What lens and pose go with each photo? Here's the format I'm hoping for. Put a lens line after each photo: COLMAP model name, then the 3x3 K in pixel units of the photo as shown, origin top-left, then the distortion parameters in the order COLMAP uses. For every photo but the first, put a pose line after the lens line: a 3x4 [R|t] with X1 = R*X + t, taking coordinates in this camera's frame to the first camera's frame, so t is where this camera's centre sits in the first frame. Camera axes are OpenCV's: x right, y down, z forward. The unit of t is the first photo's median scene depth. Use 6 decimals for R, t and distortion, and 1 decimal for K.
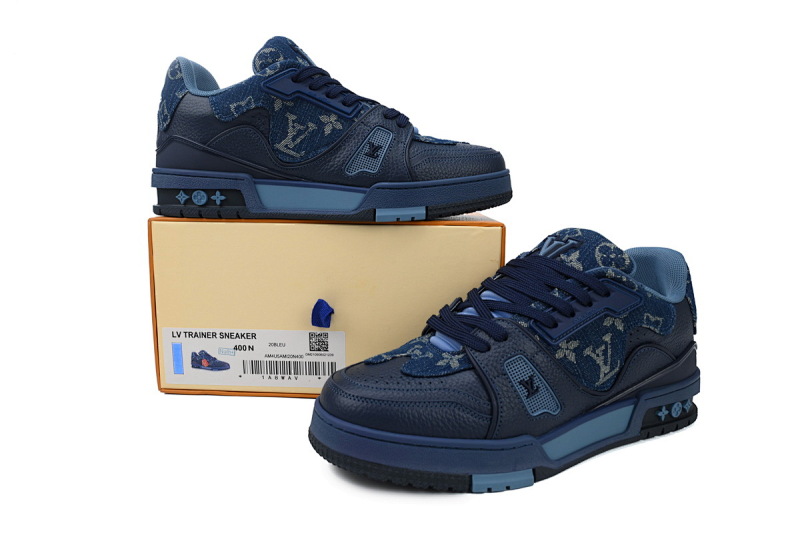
lens RADIAL K [[534.1, 0, 400.0], [0, 534.1, 266.5], [0, 0, 1]] dist [0.000480, -0.000222]
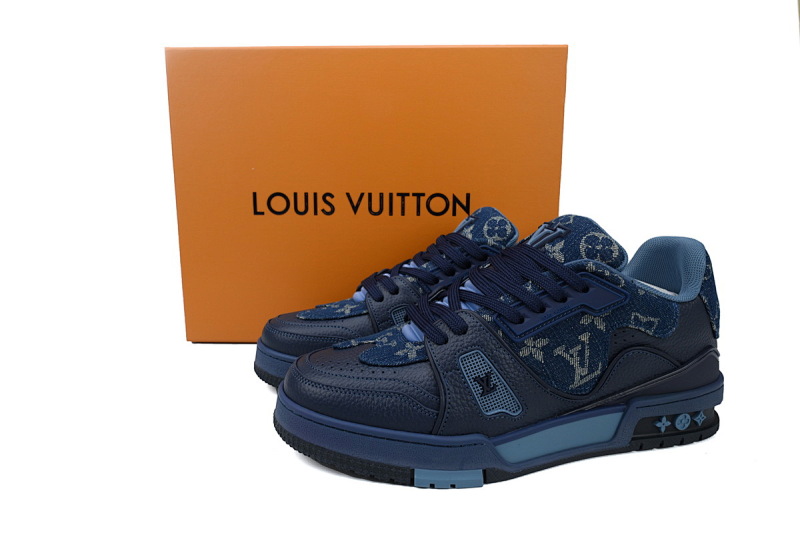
lens RADIAL K [[534.1, 0, 400.0], [0, 534.1, 266.5], [0, 0, 1]] dist [0.000480, -0.000222]
pose [[0.975175, 0.031918, -0.219125, 0.277258], [-0.022179, 0.998660, 0.046765, -0.022750], [0.220324, -0.040745, 0.974575, 0.048473]]
